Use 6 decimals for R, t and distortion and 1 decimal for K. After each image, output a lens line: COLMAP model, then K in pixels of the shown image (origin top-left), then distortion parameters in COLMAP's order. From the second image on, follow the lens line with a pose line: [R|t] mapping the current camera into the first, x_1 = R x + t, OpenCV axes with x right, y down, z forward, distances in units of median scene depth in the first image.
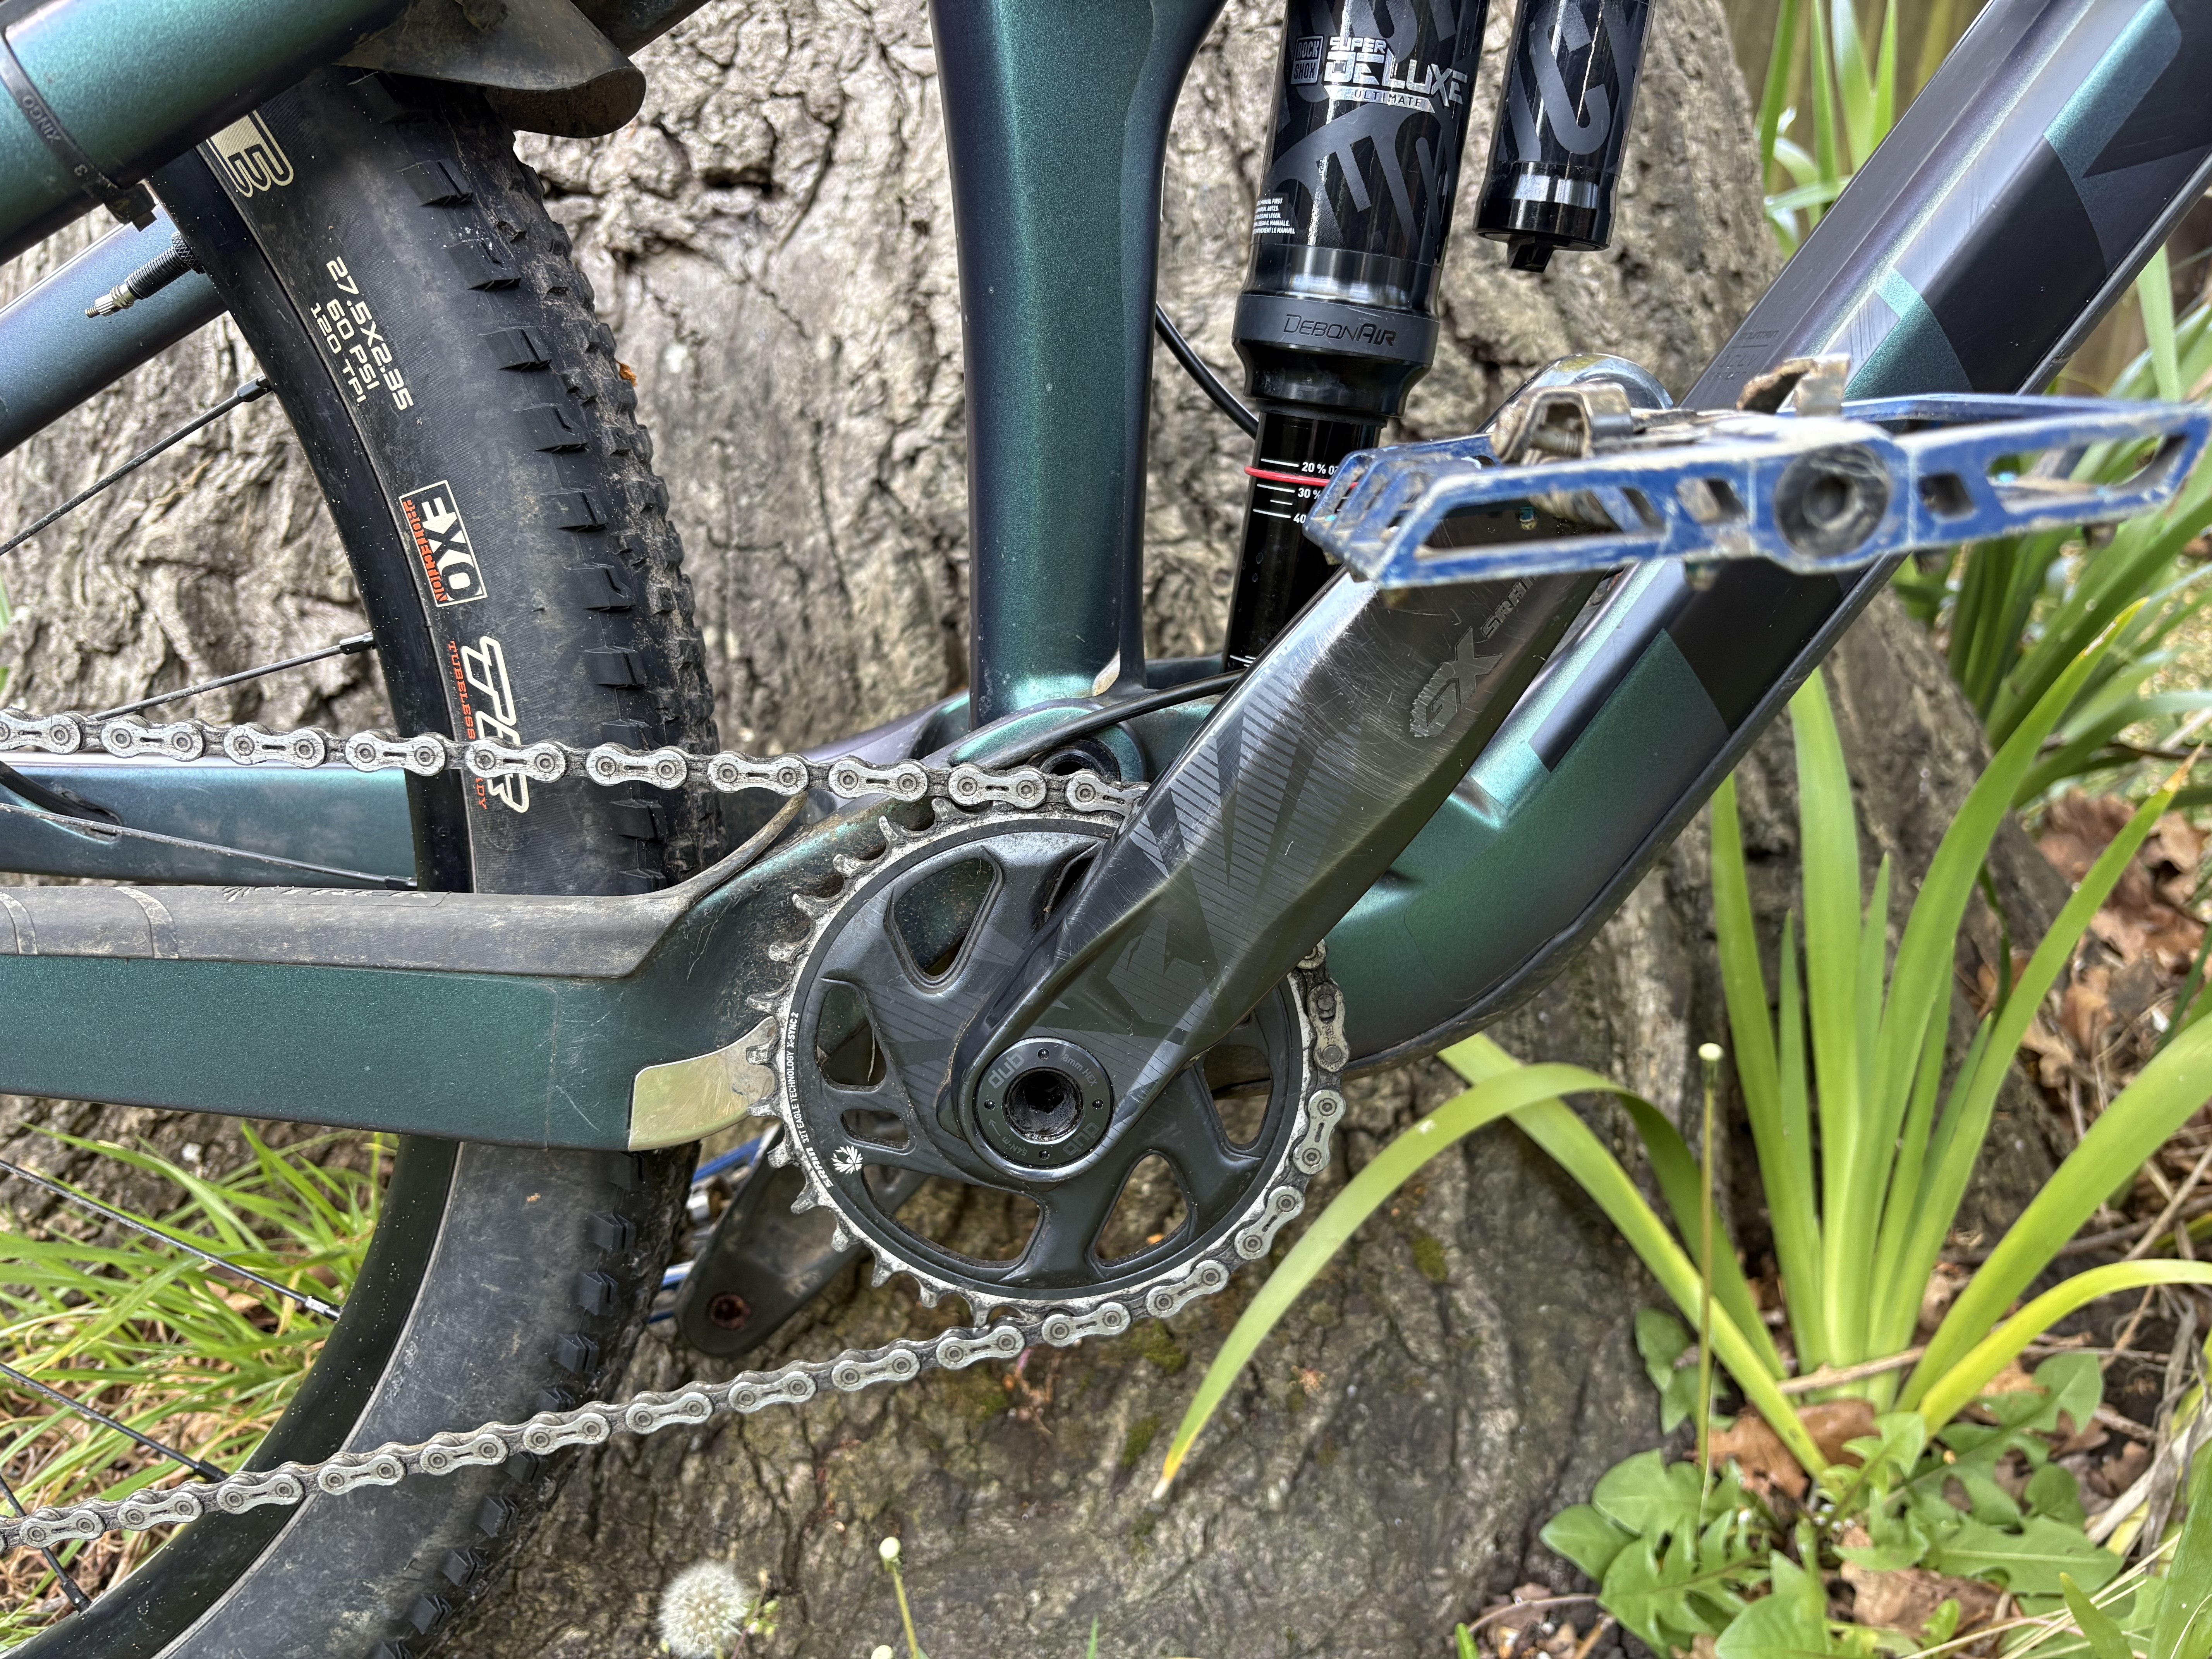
lens RADIAL K [[1657.1, 0, 1156.7], [0, 1657.1, 764.9], [0, 0, 1]] dist [-0.005344, -0.001971]
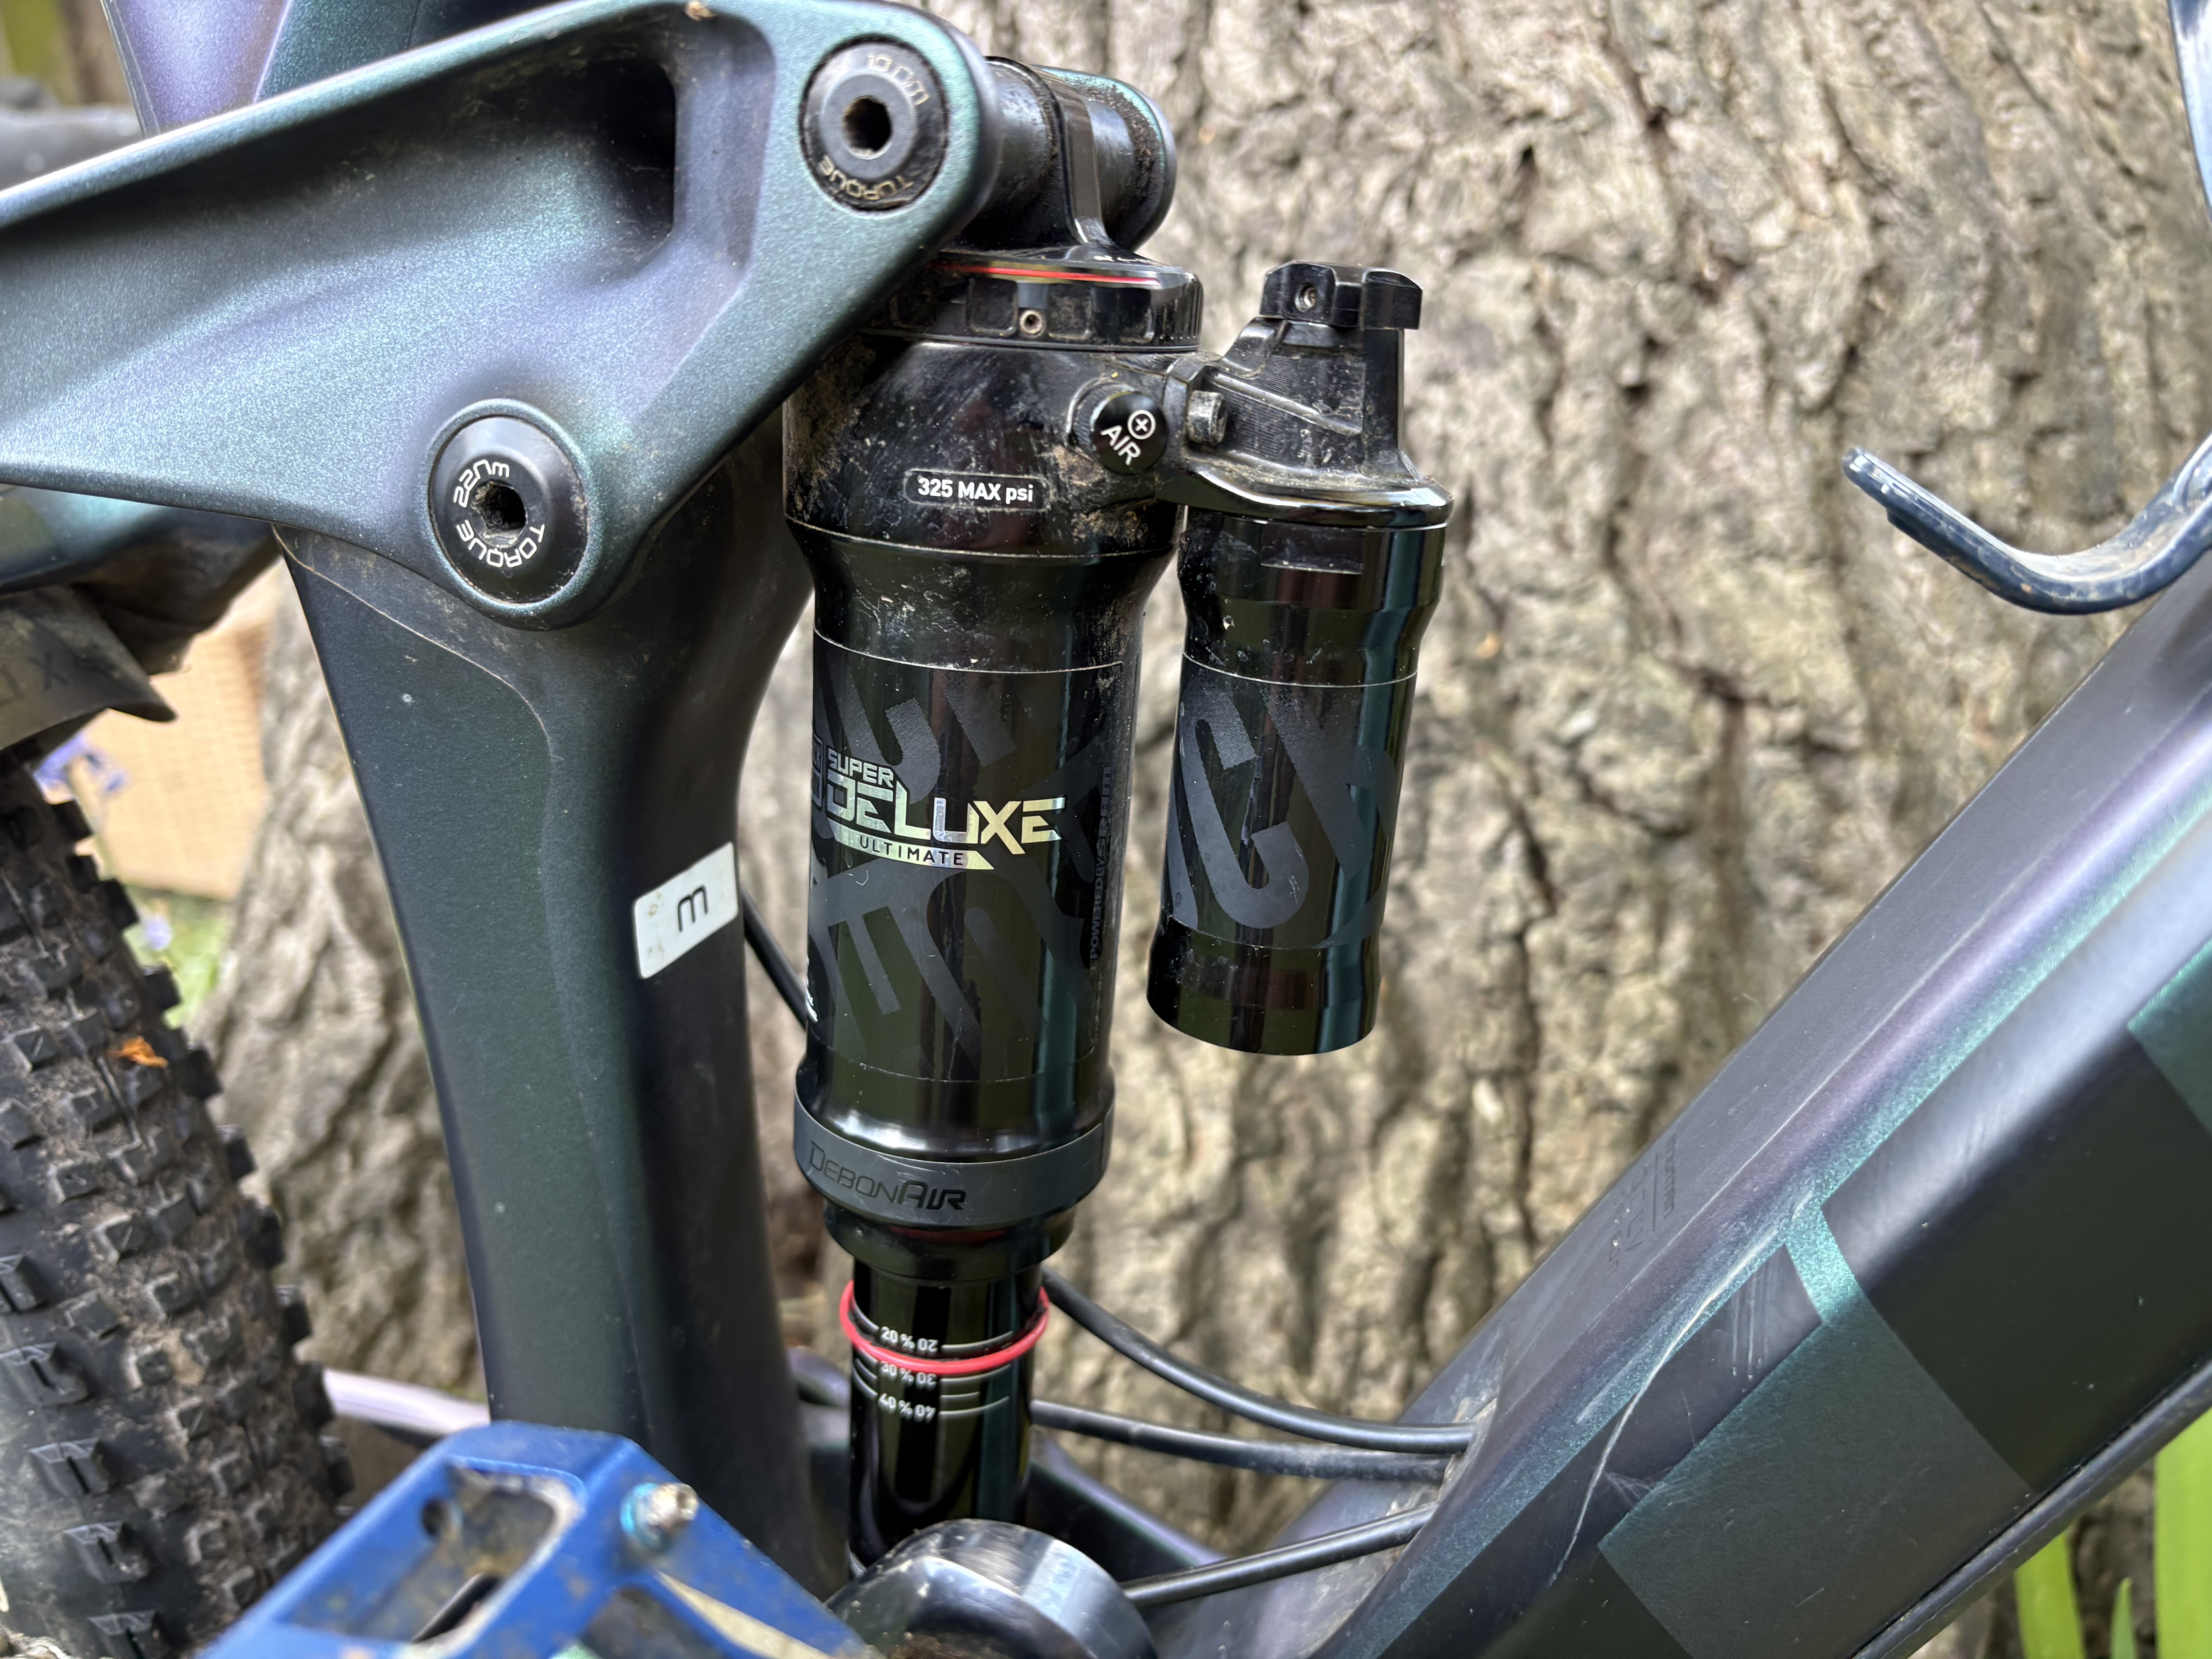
lens RADIAL K [[1678.8, 0, 1149.1], [0, 1678.8, 674.7], [0, 0, 1]] dist [-0.001835, 0.001069]
pose [[0.936041, 0.032846, -0.350354, 0.219034], [-0.039338, 0.999161, -0.011426, -0.233146], [0.349685, 0.024477, 0.936548, 0.227086]]
